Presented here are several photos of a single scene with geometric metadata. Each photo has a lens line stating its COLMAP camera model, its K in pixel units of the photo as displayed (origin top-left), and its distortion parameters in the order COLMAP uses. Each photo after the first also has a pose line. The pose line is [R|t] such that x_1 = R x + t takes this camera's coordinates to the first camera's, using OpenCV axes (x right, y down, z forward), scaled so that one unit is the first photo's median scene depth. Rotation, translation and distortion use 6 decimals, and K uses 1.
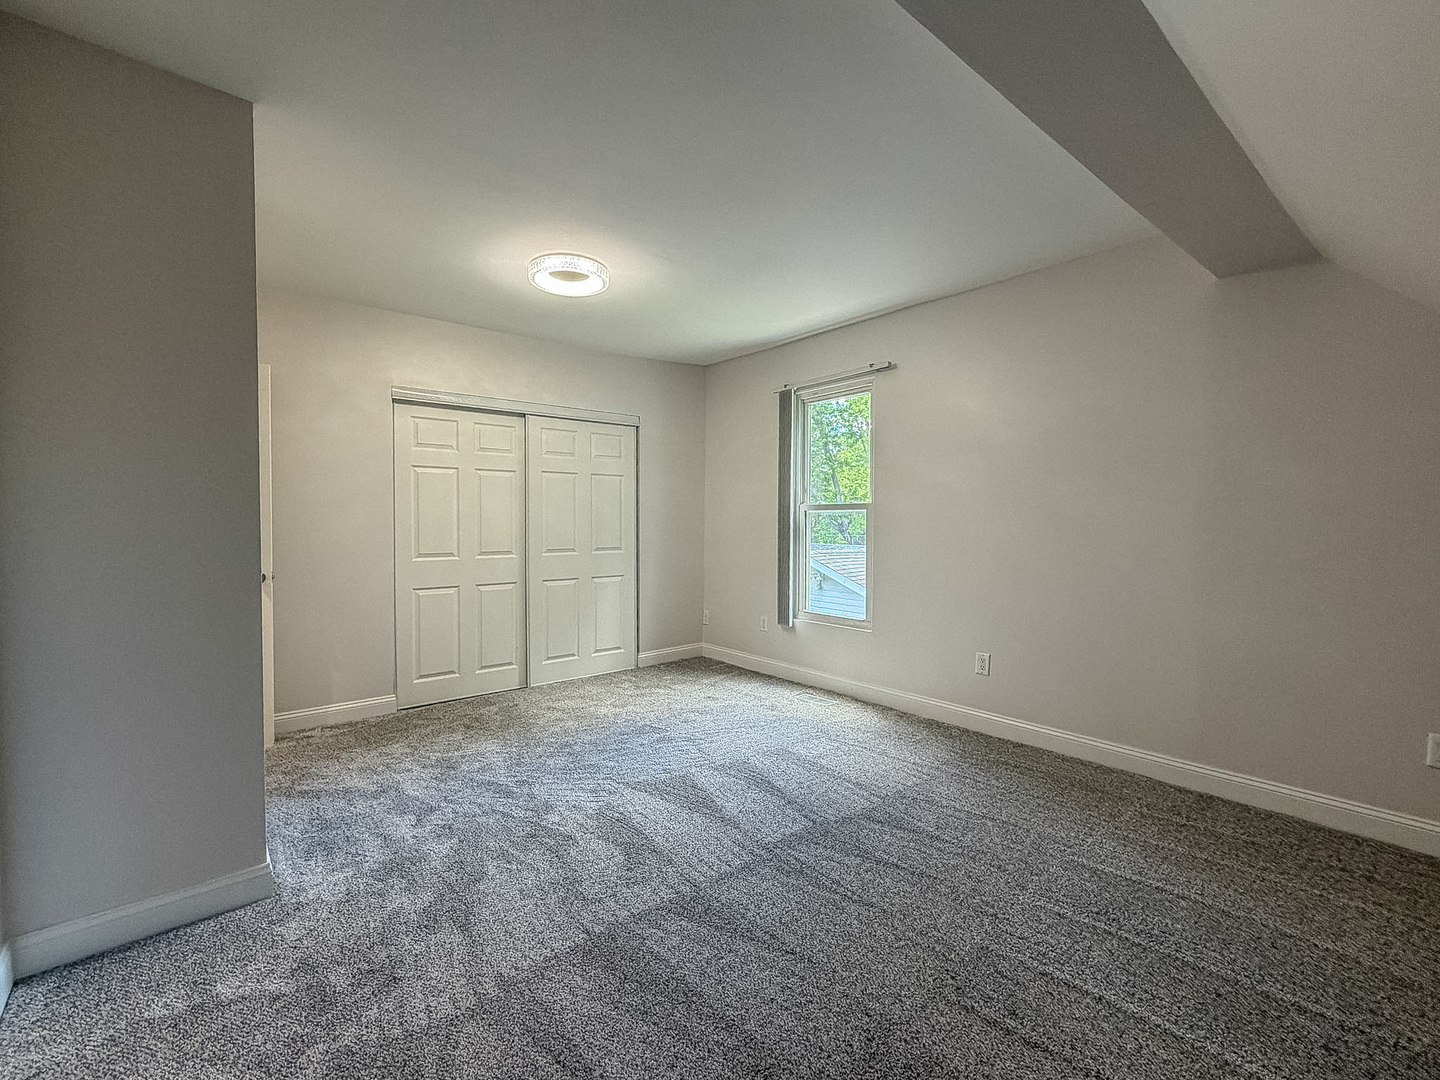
lens RADIAL K [[602.5, 0, 736.1], [0, 602.5, 539.8], [0, 0, 1]] dist [-0.000888, -0.000343]
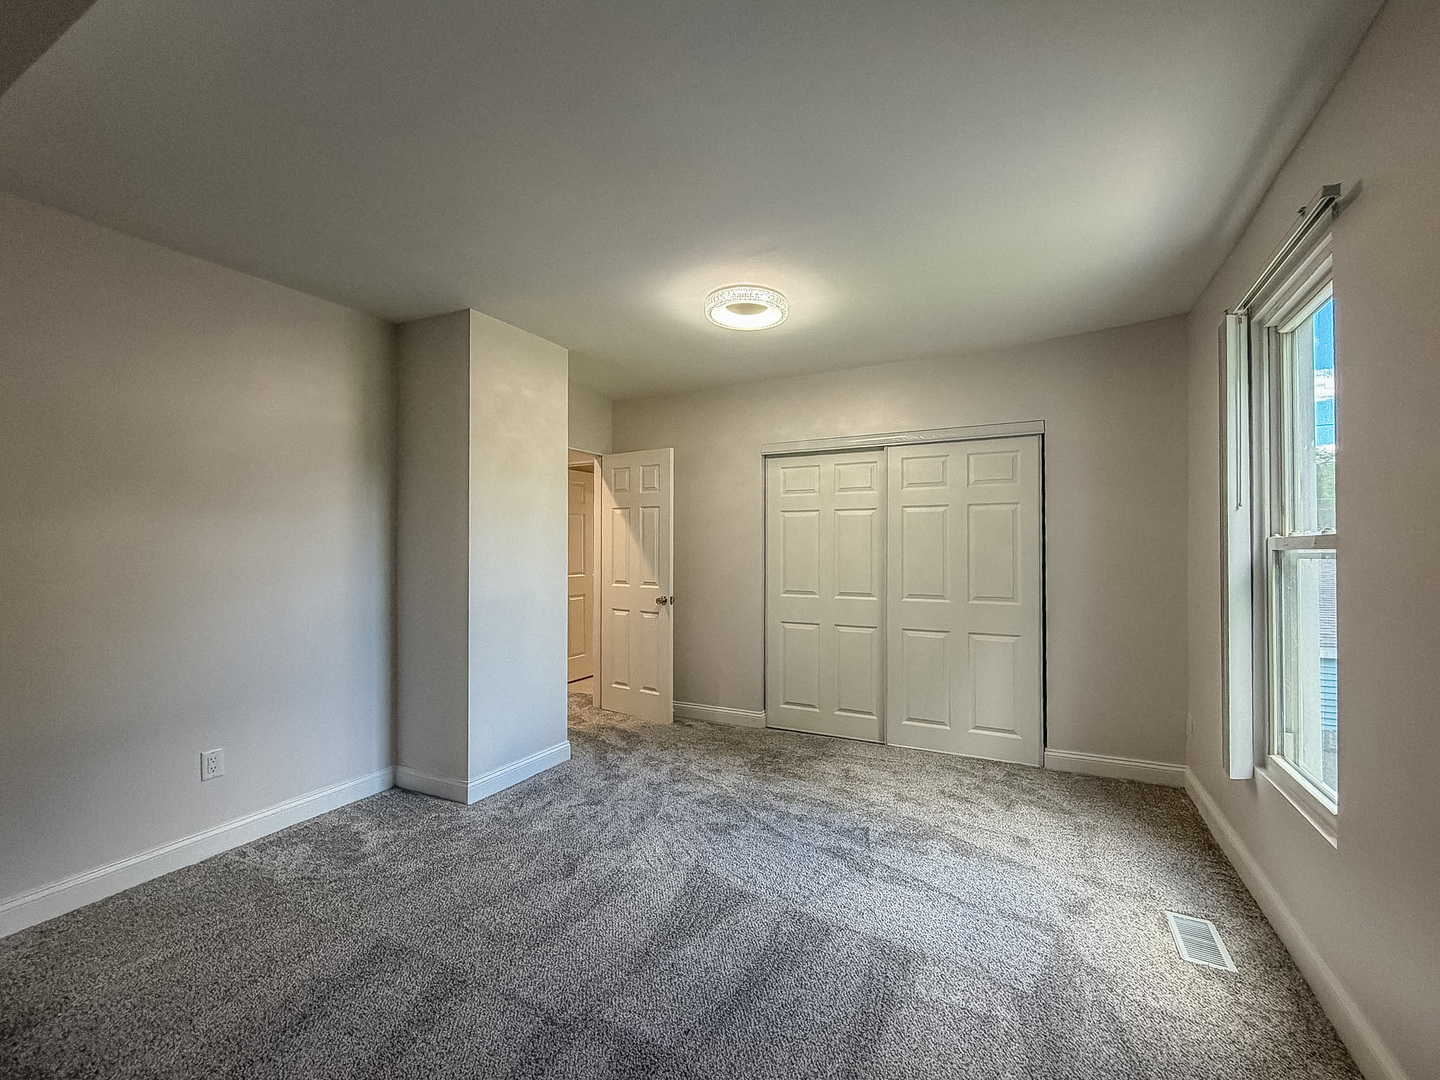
lens RADIAL K [[602.5, 0, 736.1], [0, 602.5, 539.8], [0, 0, 1]] dist [-0.000888, -0.000343]
pose [[0.399927, -0.016914, -0.916391, 0.456351], [-0.033022, 0.998915, -0.032848, -0.029847], [0.915952, 0.043398, 0.398934, 0.476599]]
